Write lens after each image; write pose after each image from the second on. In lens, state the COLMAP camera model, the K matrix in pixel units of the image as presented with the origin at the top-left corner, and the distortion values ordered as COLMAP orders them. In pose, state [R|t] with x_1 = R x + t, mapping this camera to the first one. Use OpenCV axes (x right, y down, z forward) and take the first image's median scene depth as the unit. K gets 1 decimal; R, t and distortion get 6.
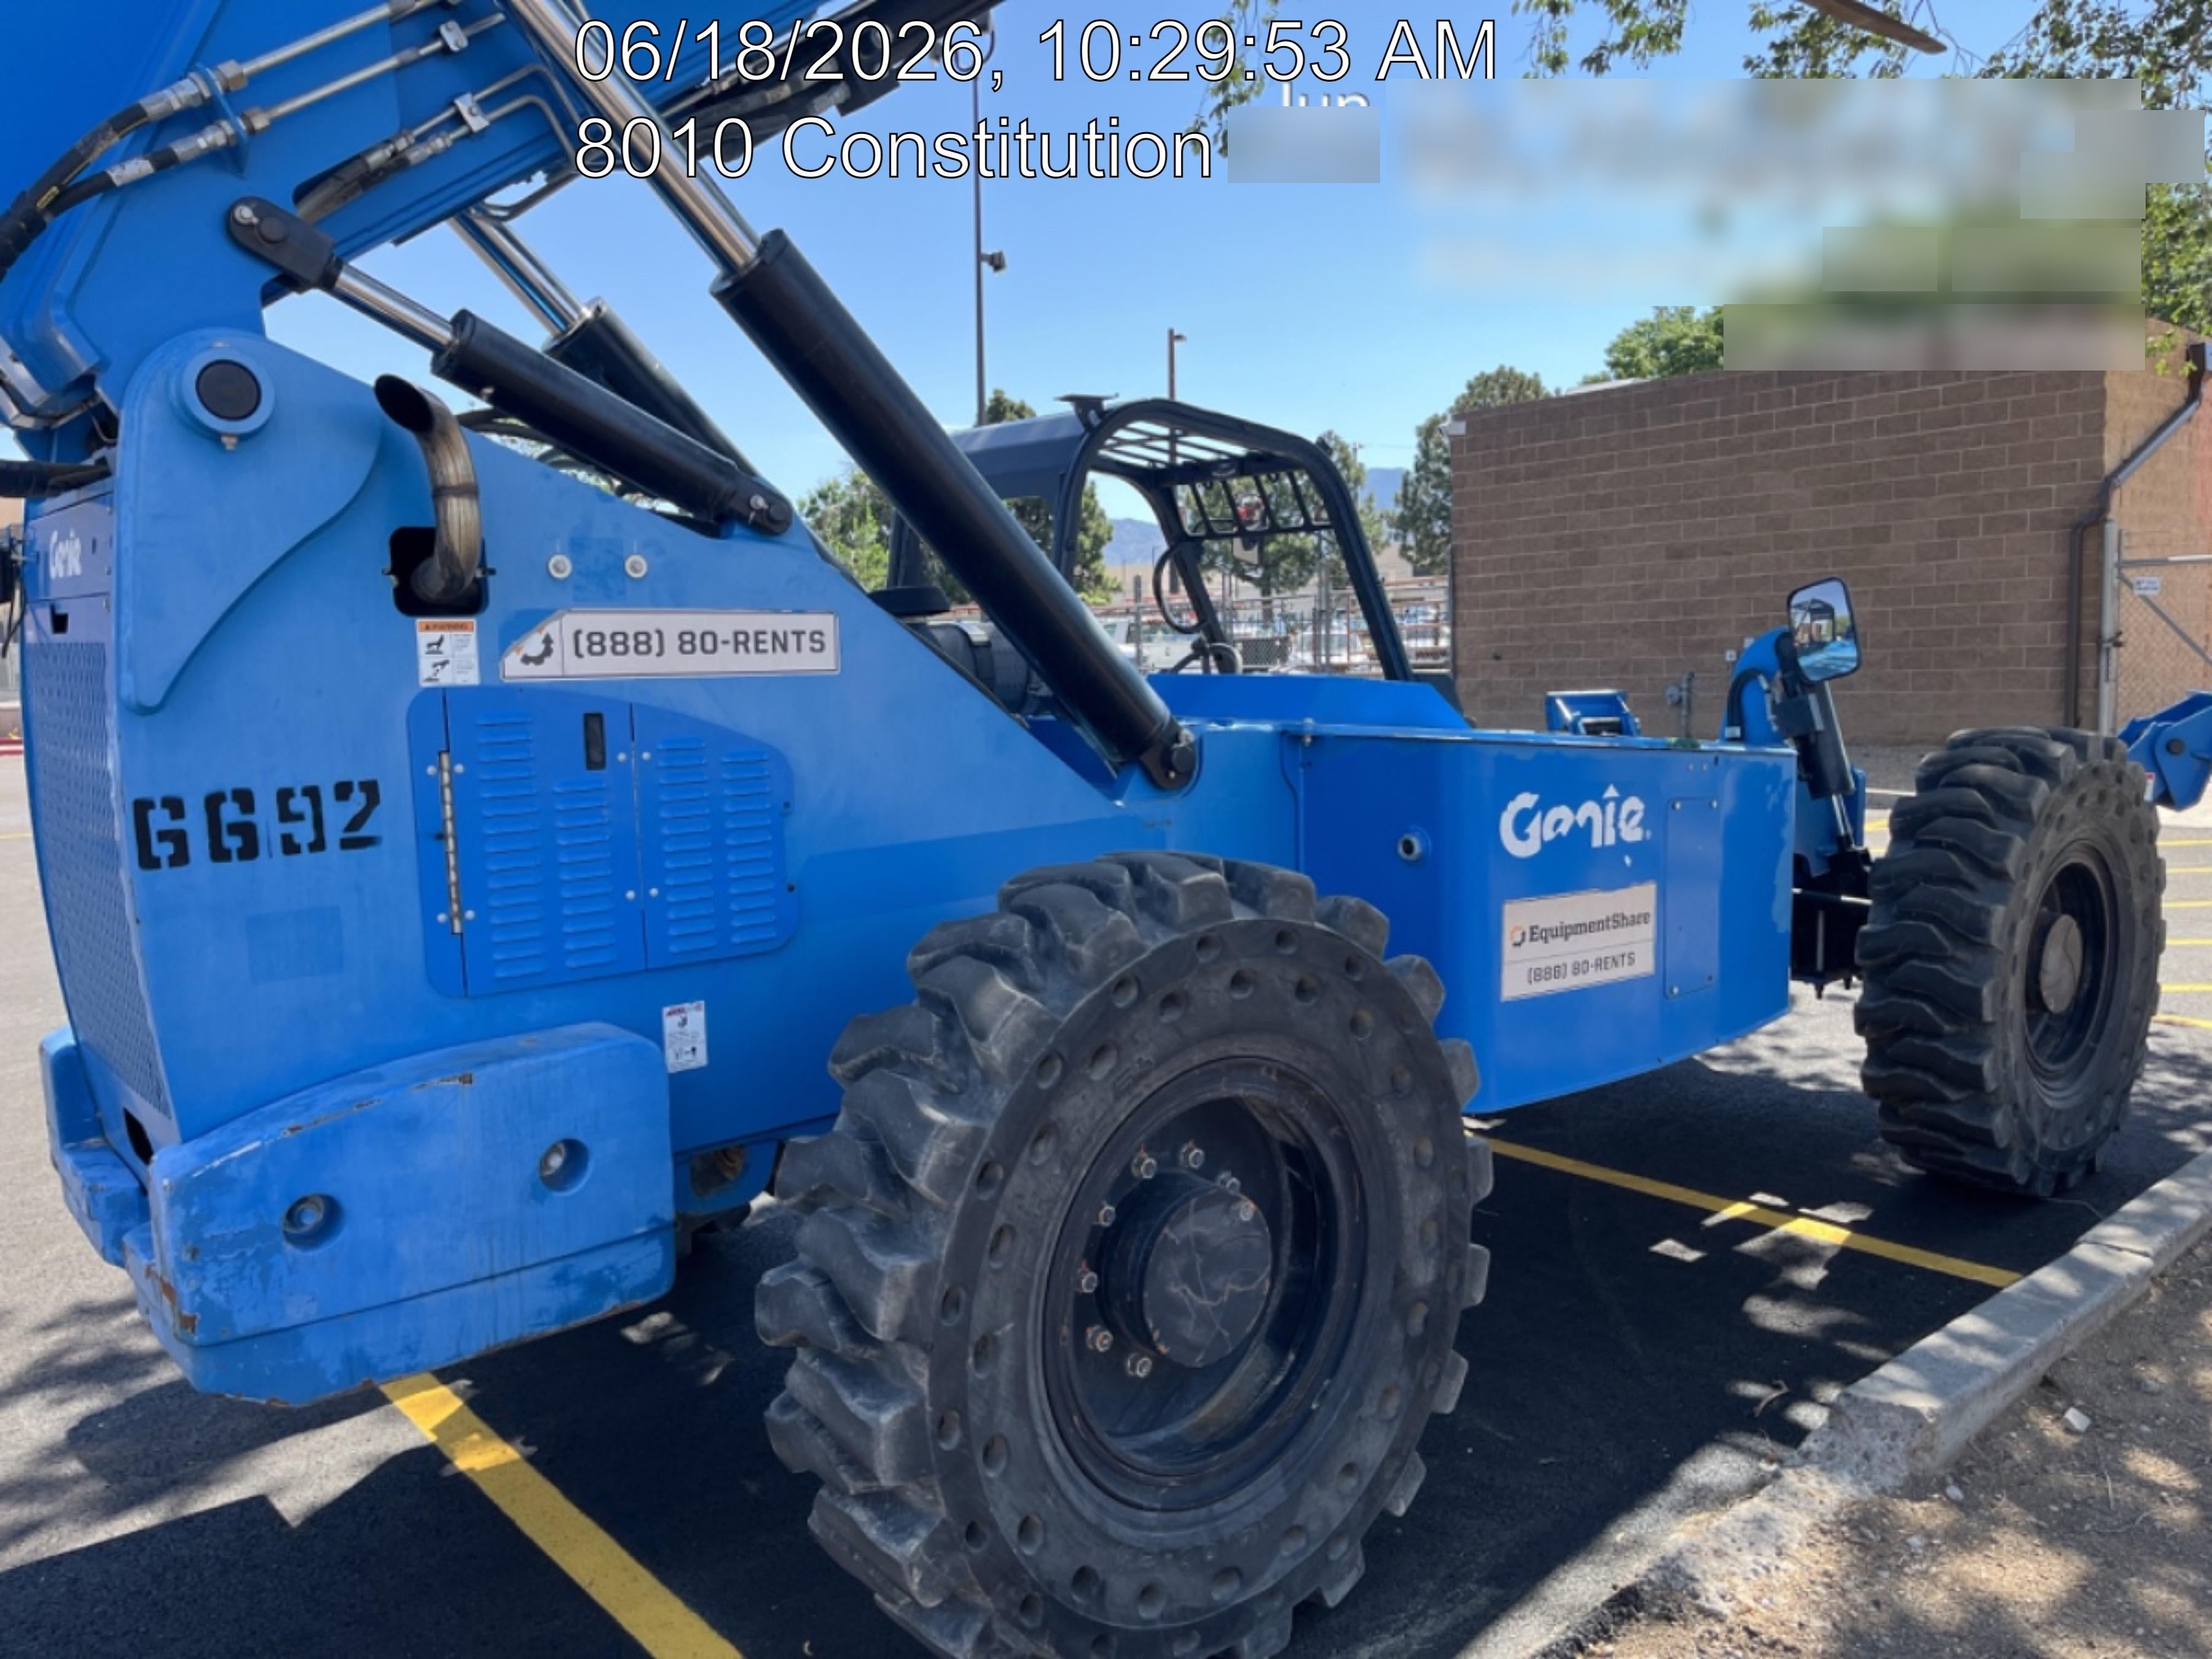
lens RADIAL K [[1681.3, 0, 1106.0], [0, 1681.3, 829.5], [0, 0, 1]] dist [-0.001329, -0.002252]
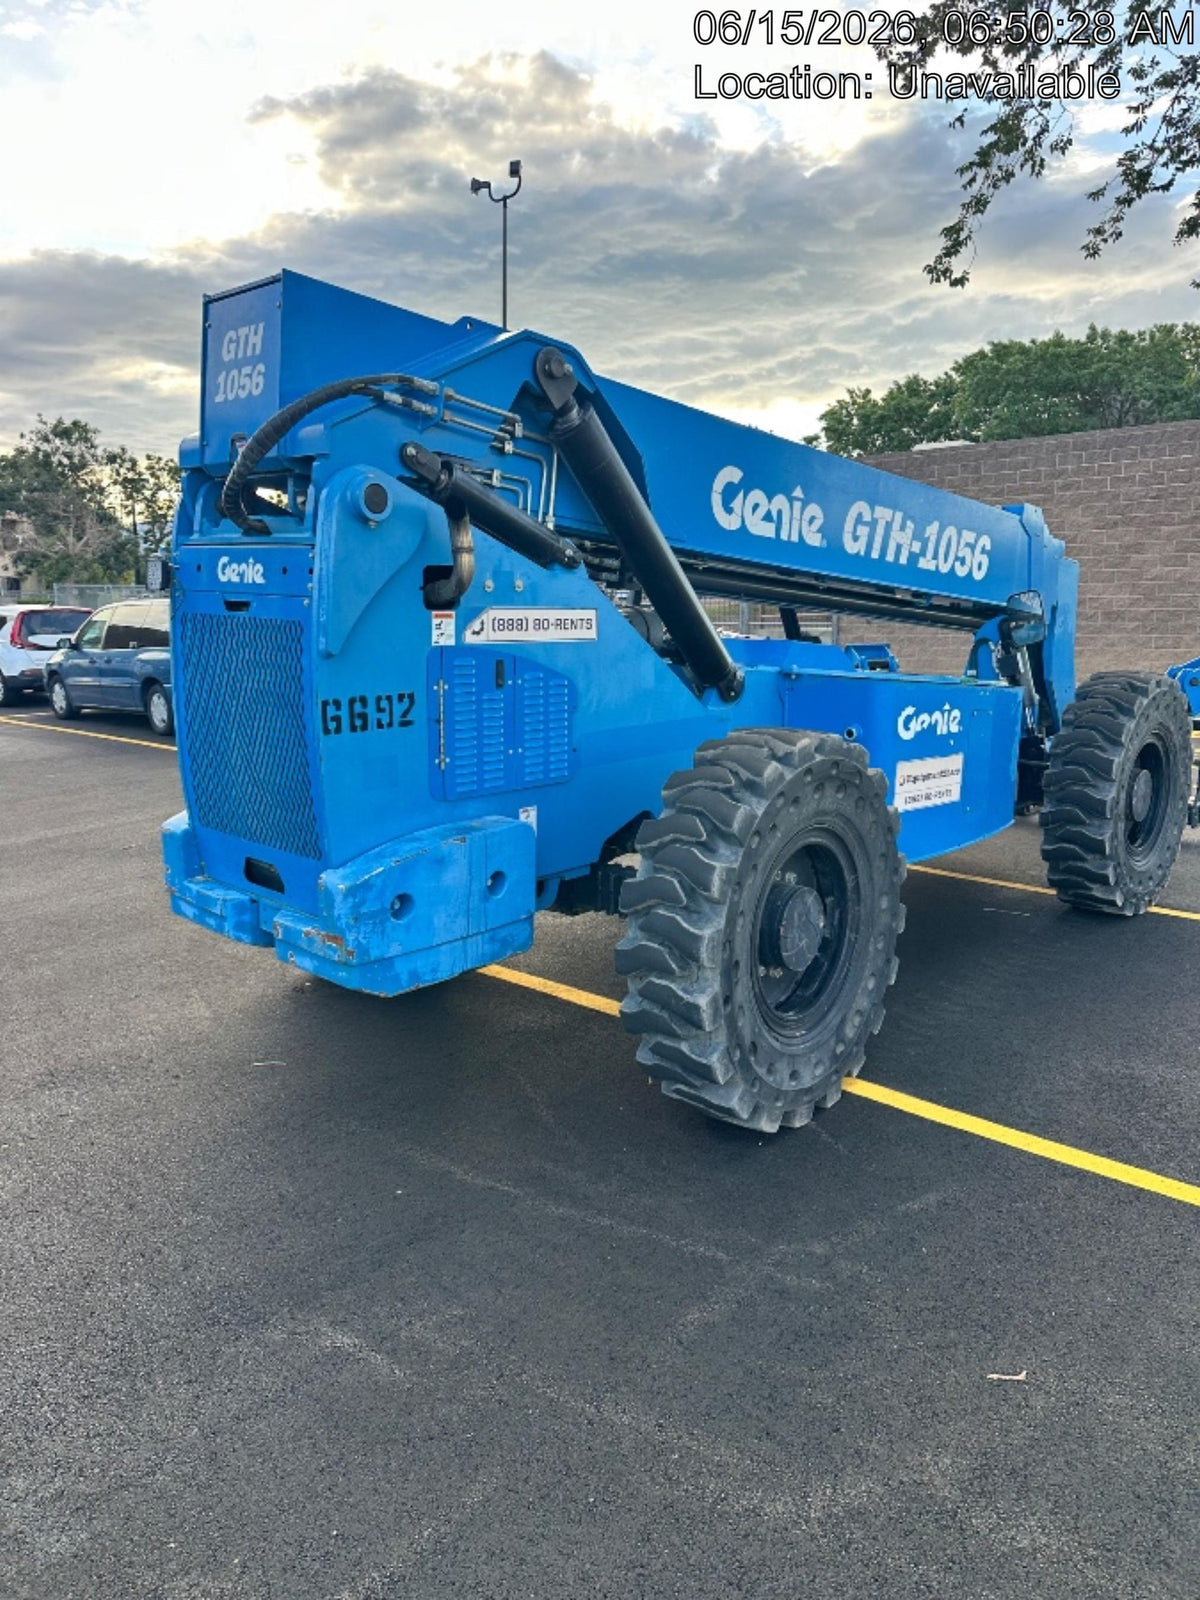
lens RADIAL K [[1089.6, 0, 608.4], [0, 1089.6, 786.2], [0, 0, 1]] dist [0.077555, 0.001104]
pose [[0.993228, 0.011511, 0.115608, -0.327838], [-0.018805, 0.997886, 0.062205, -0.002915], [-0.114647, -0.063958, 0.991345, -0.310044]]
